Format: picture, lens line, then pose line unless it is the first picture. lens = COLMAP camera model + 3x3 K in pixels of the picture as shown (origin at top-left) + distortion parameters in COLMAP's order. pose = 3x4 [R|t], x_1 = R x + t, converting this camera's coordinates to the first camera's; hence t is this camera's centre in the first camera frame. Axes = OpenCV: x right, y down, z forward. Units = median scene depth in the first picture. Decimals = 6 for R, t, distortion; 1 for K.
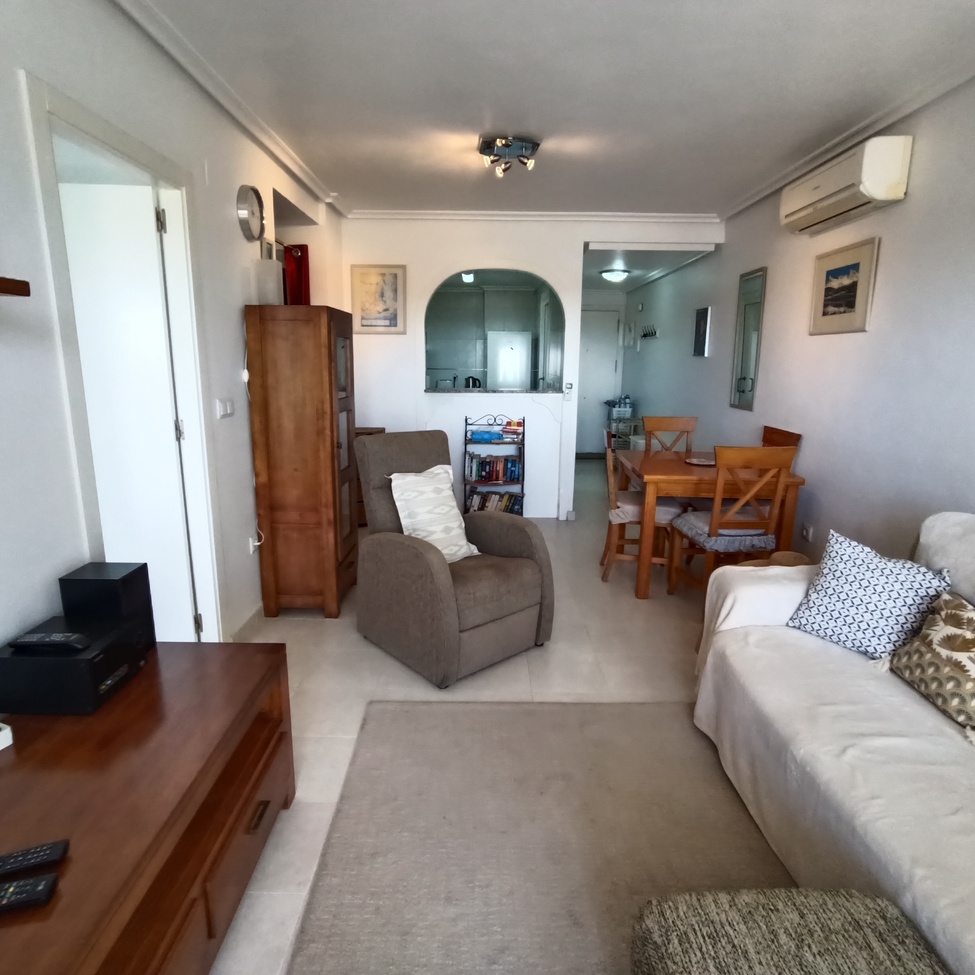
lens RADIAL K [[590.8, 0, 479.3], [0, 590.8, 483.6], [0, 0, 1]] dist [-0.036490, 0.023630]
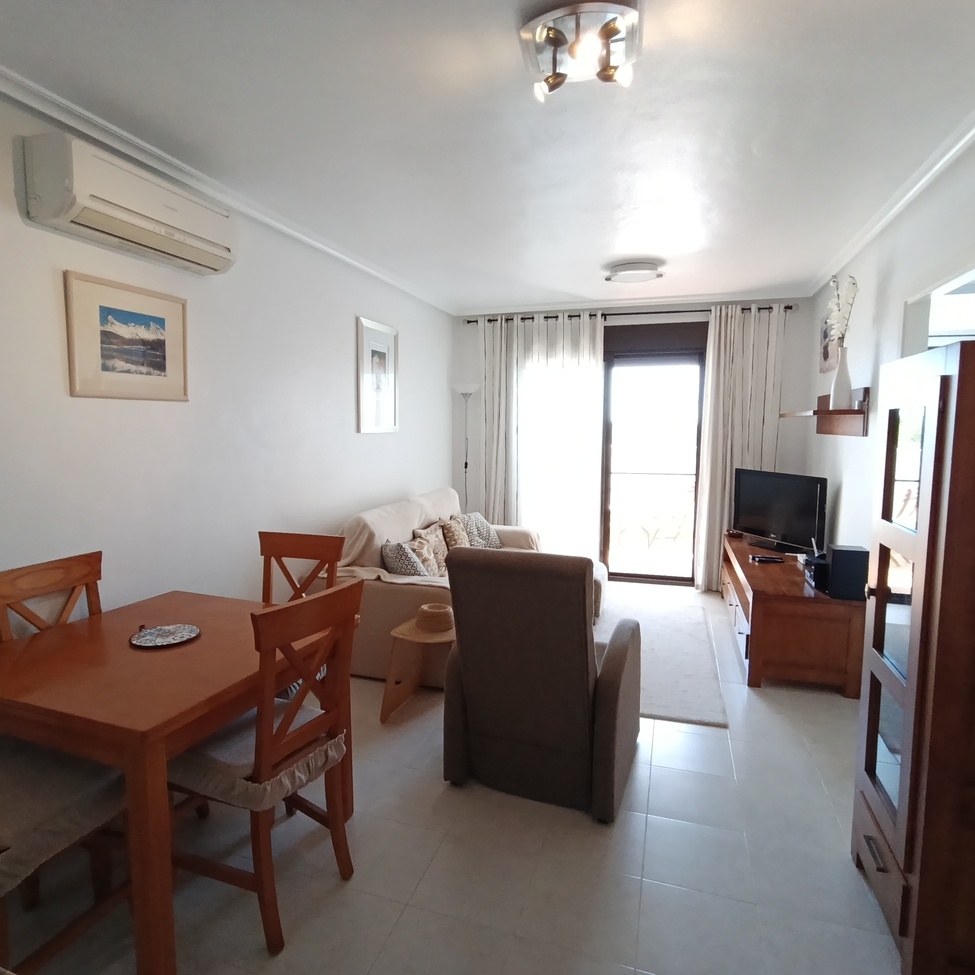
lens RADIAL K [[590.8, 0, 479.3], [0, 590.8, 483.6], [0, 0, 1]] dist [-0.036490, 0.023630]
pose [[-0.948353, -0.040398, 0.314633, -0.042566], [0.056709, 0.954289, 0.293456, -0.356438], [-0.312106, 0.296143, -0.902712, 1.603265]]
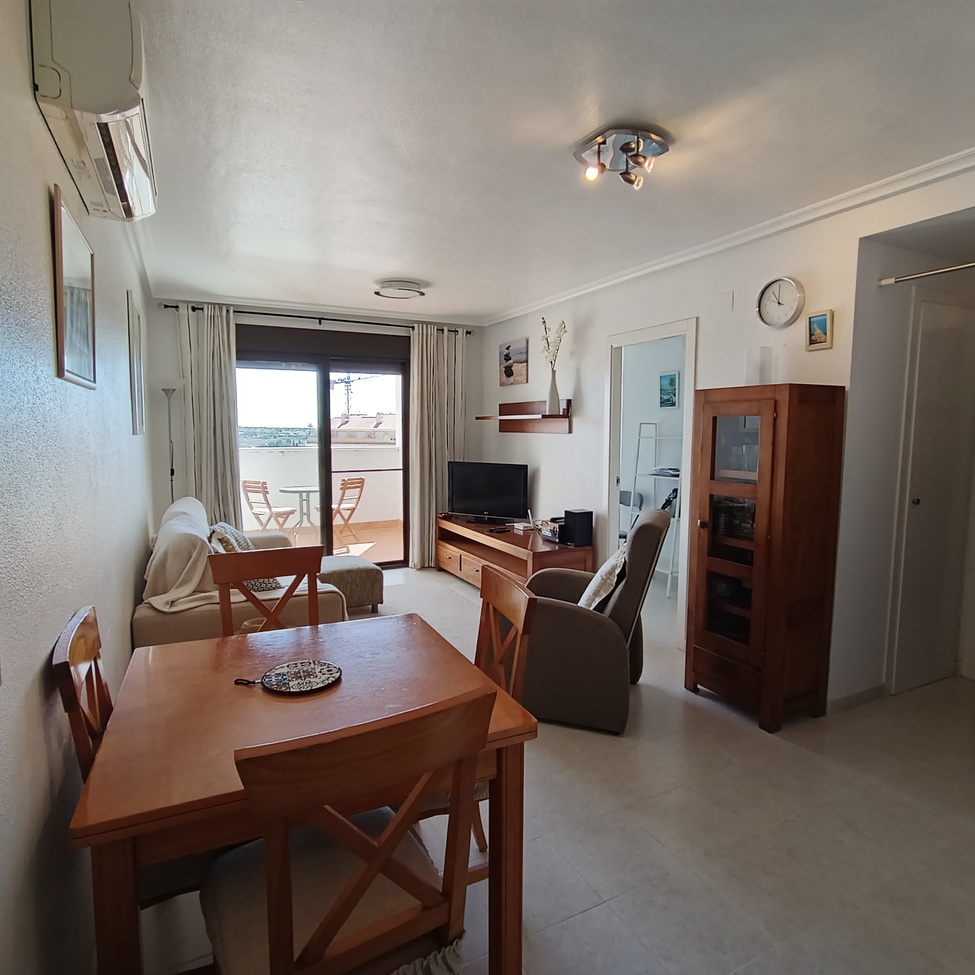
lens RADIAL K [[590.8, 0, 479.3], [0, 590.8, 483.6], [0, 0, 1]] dist [-0.036490, 0.023630]
pose [[-0.895487, 0.031833, -0.443948, 0.536066], [-0.100884, 0.956963, 0.272111, -0.357123], [0.433504, 0.288459, -0.853736, 1.652513]]
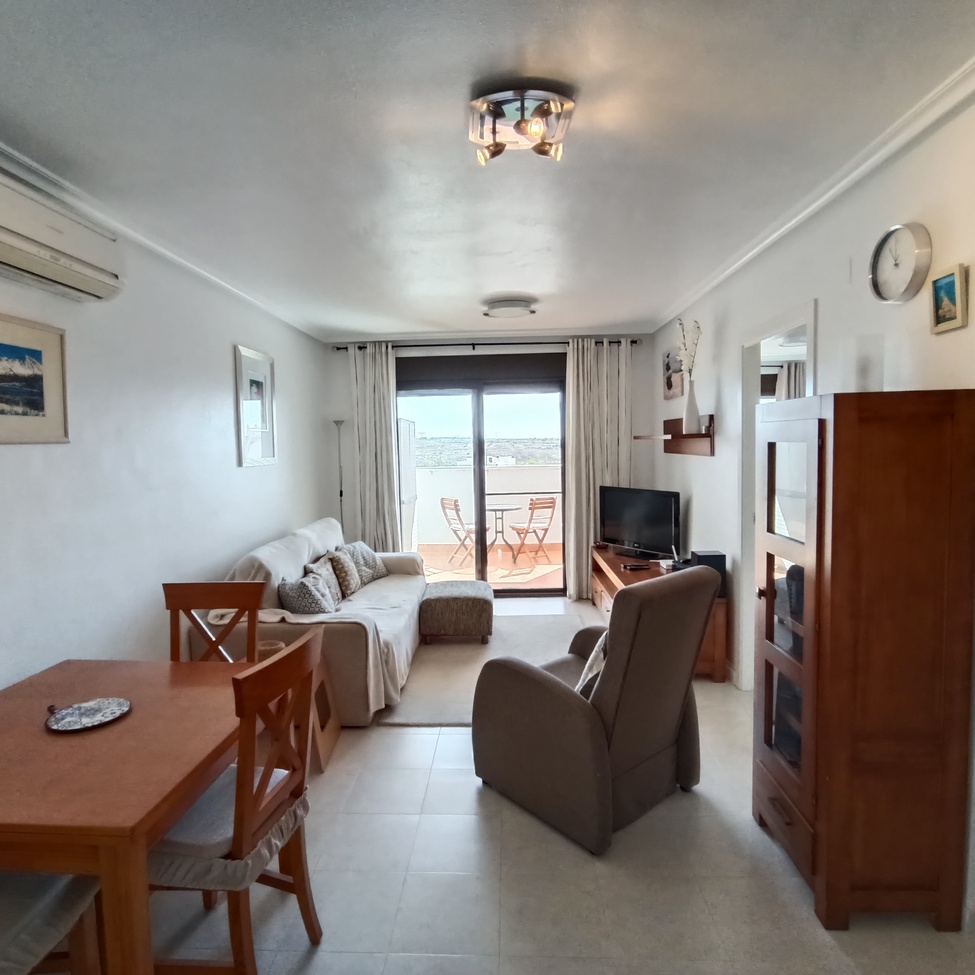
lens RADIAL K [[590.8, 0, 479.3], [0, 590.8, 483.6], [0, 0, 1]] dist [-0.036490, 0.023630]
pose [[-0.998697, 0.011480, 0.049729, 0.065452], [0.024722, 0.961247, 0.274577, -0.387442], [-0.044650, 0.275449, -0.960278, 1.643044]]
